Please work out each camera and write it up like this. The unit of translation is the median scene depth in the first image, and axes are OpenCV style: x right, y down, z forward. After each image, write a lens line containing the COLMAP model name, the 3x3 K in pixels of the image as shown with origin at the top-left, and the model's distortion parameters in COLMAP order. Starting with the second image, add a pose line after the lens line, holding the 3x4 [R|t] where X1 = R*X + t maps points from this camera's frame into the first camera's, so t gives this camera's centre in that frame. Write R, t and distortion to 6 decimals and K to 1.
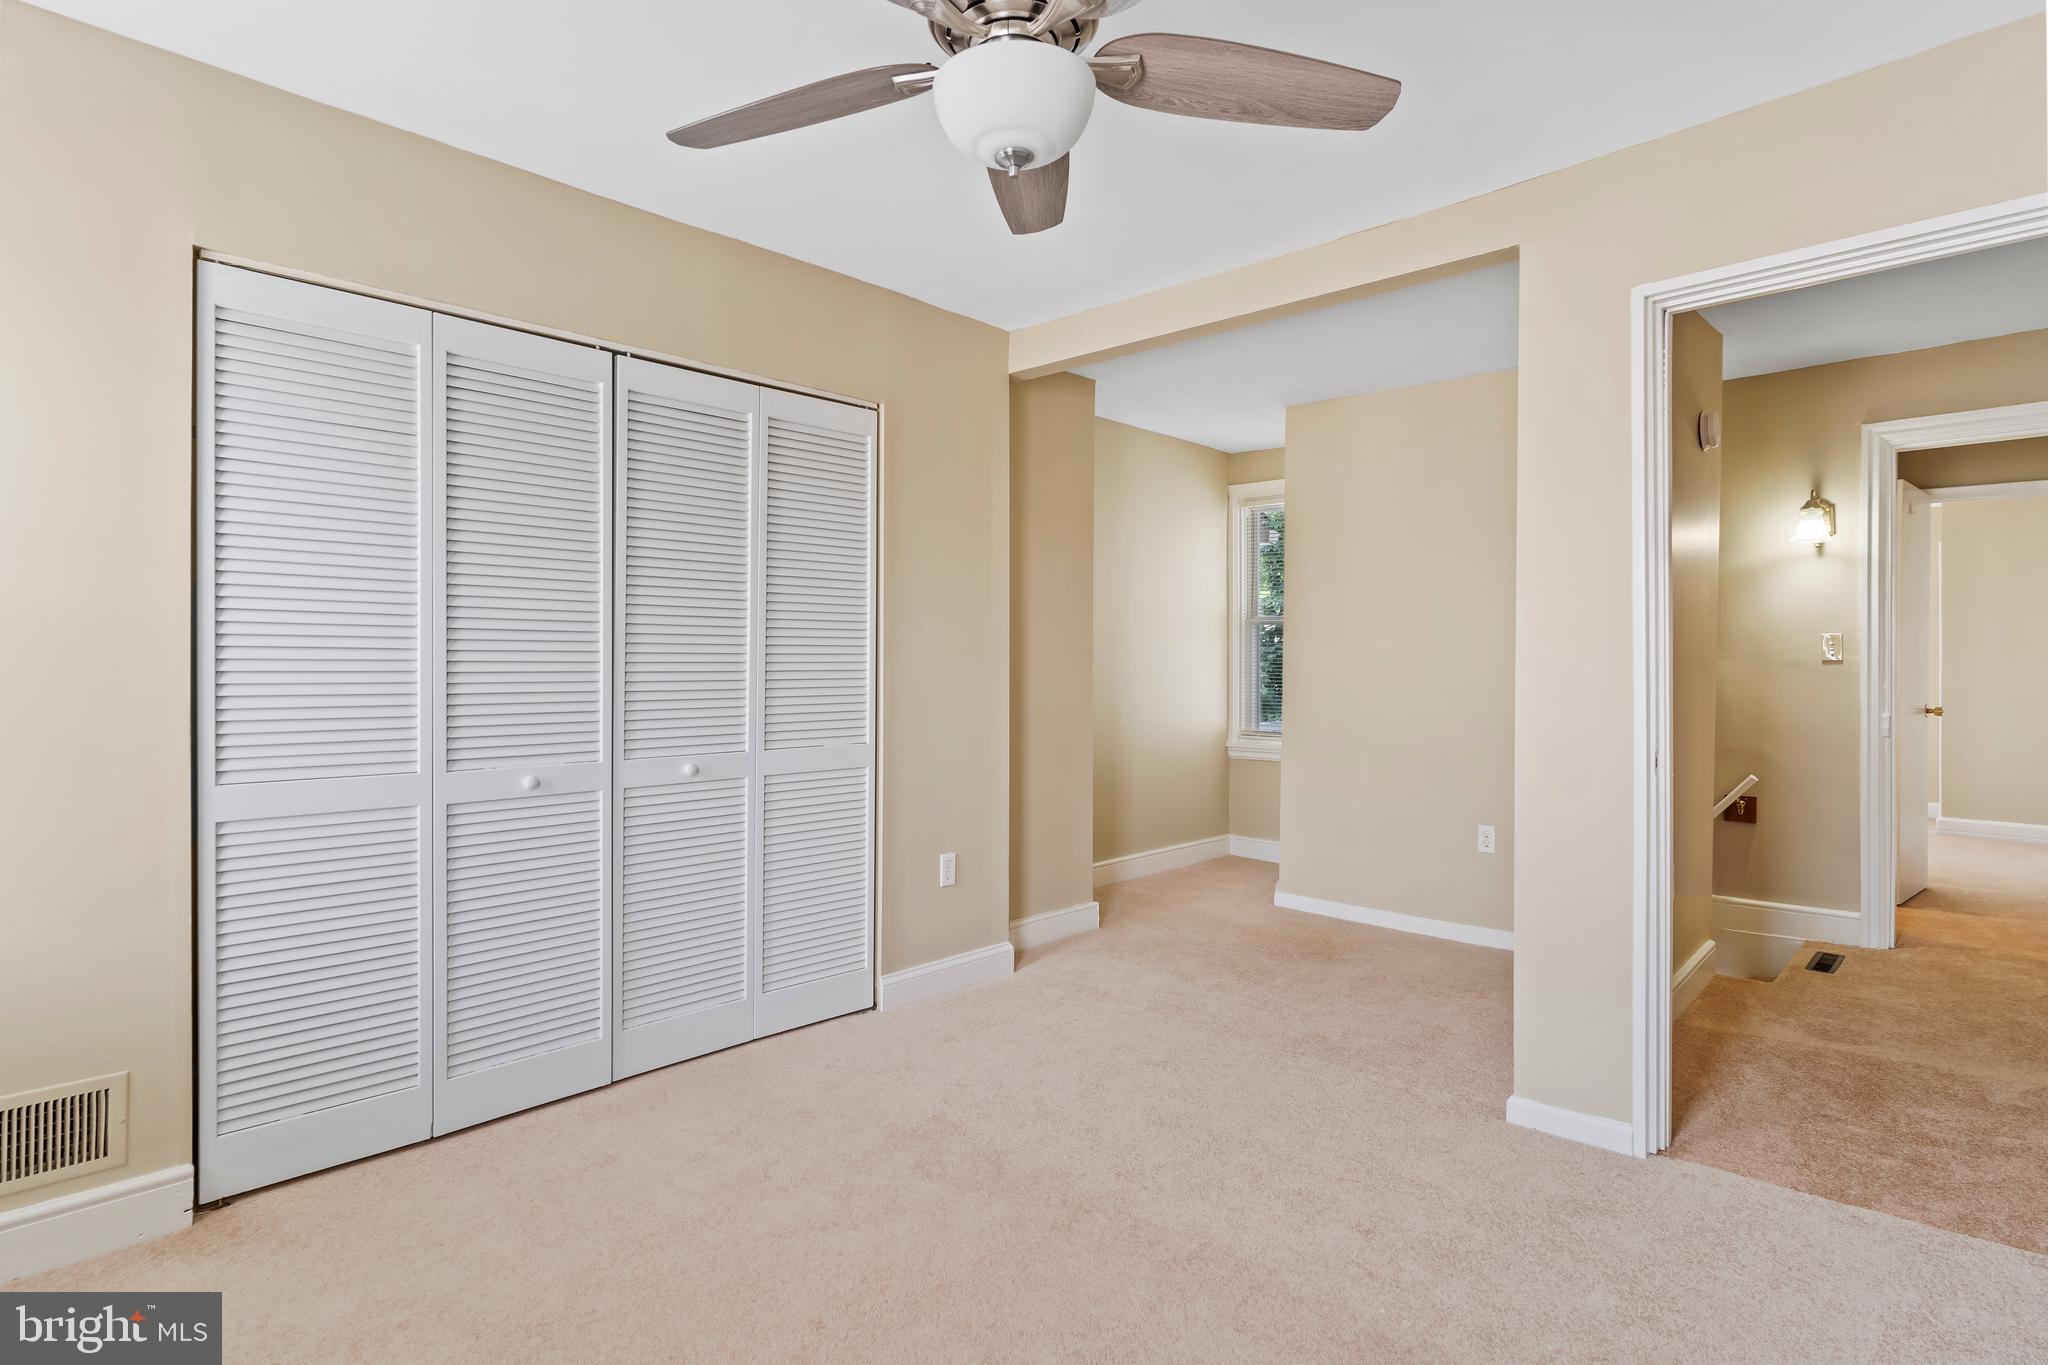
lens RADIAL K [[1061.3, 0, 1021.3], [0, 1061.3, 665.6], [0, 0, 1]] dist [-0.009035, 0.004236]
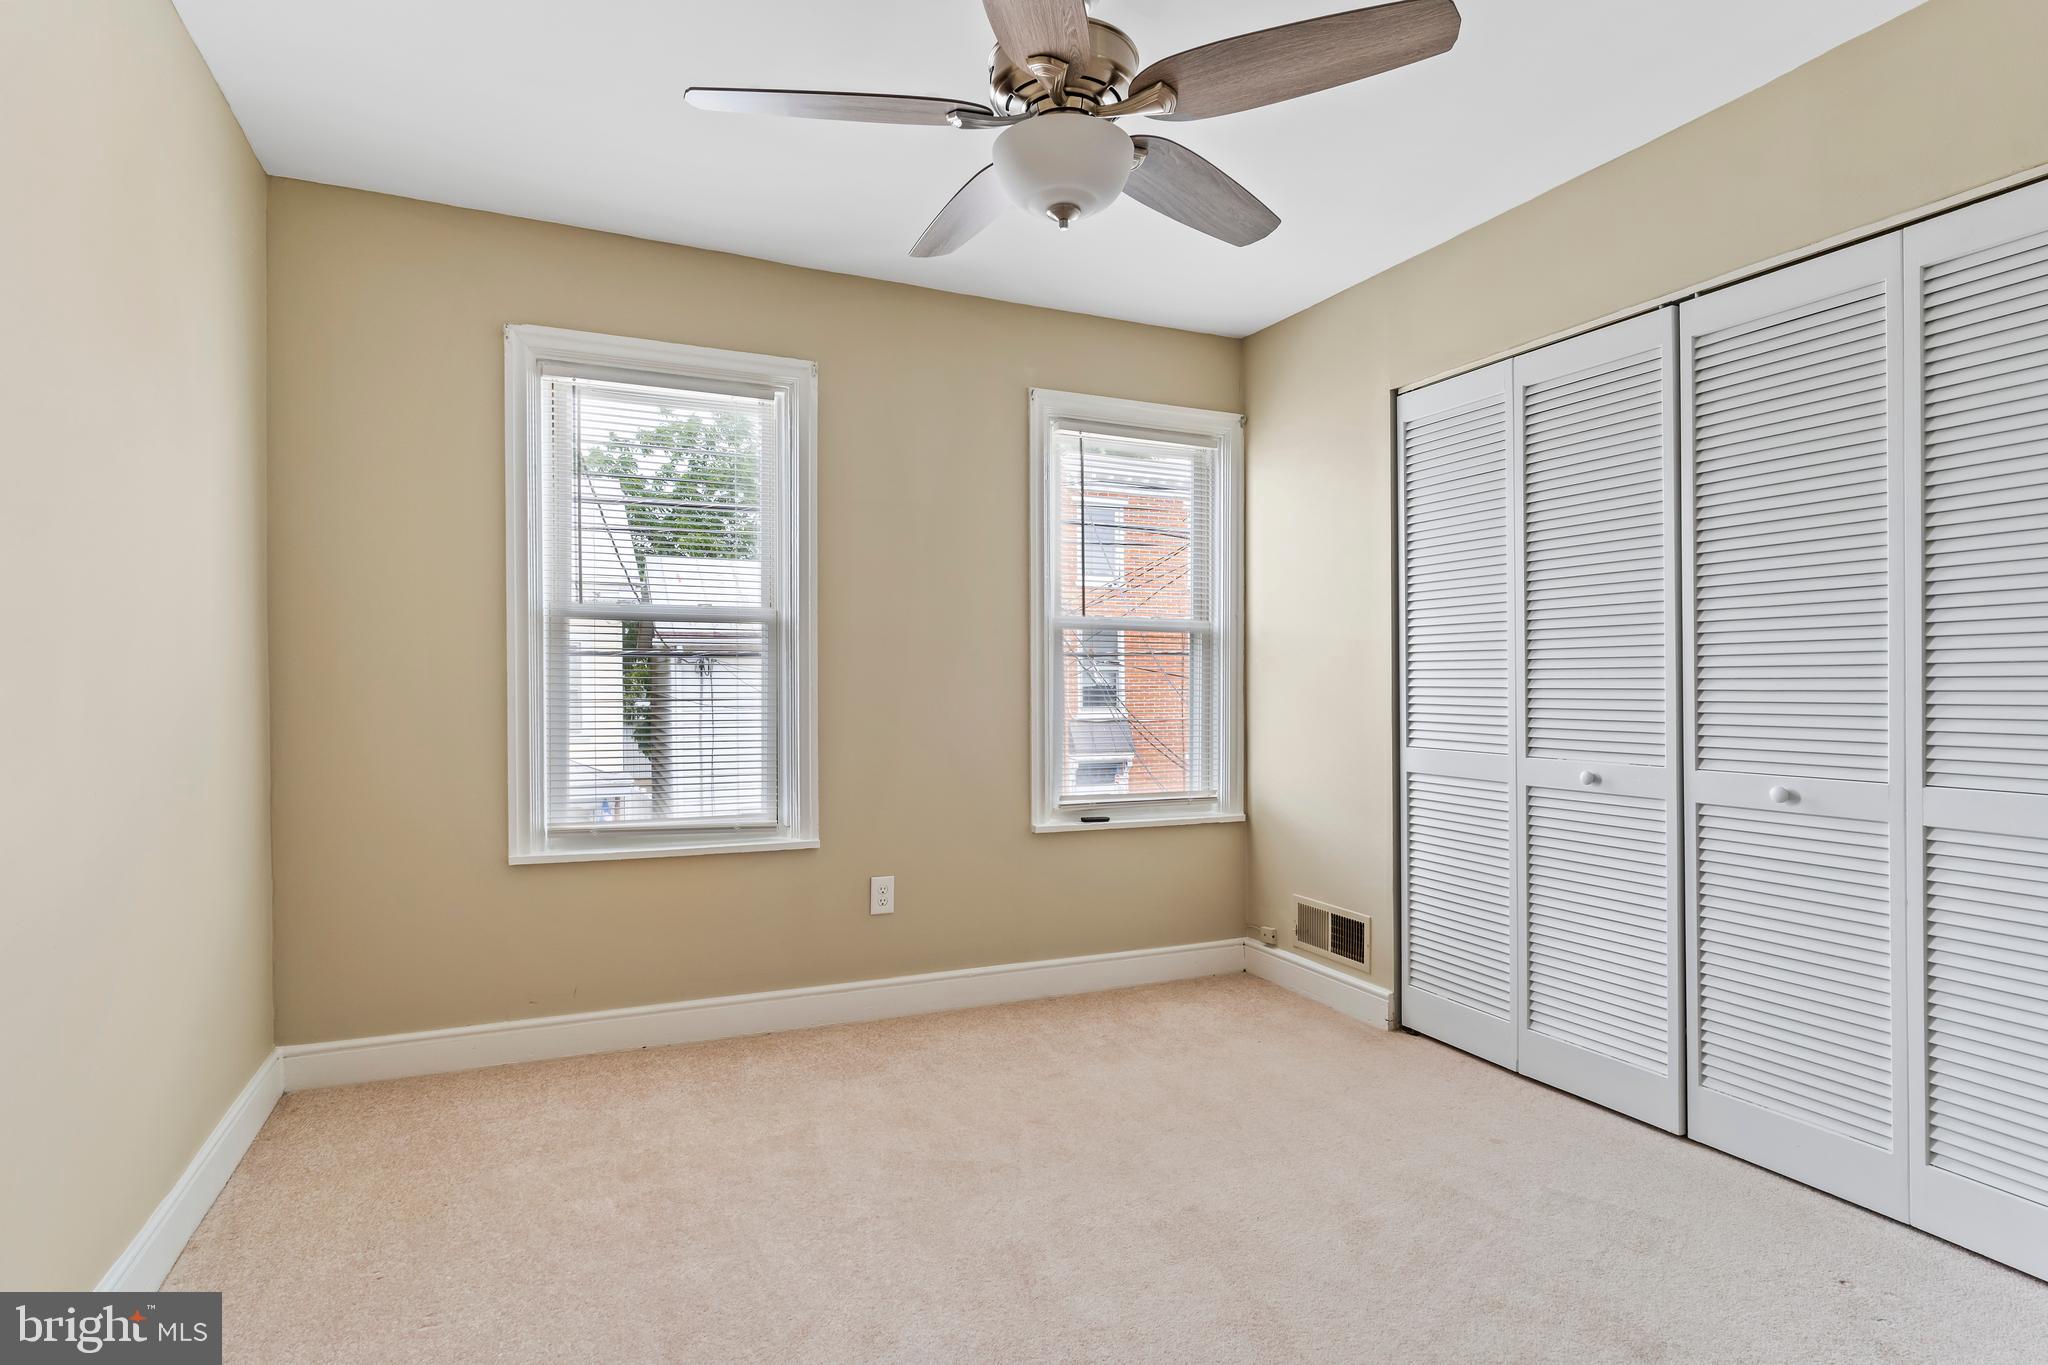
lens RADIAL K [[1061.3, 0, 1021.7], [0, 1061.3, 685.5], [0, 0, 1]] dist [-0.009035, 0.004236]
pose [[-0.386506, 0.003002, -0.922282, 0.710512], [0.001984, 0.999995, 0.002424, 0.019868], [0.922285, -0.000893, -0.386510, 0.940914]]
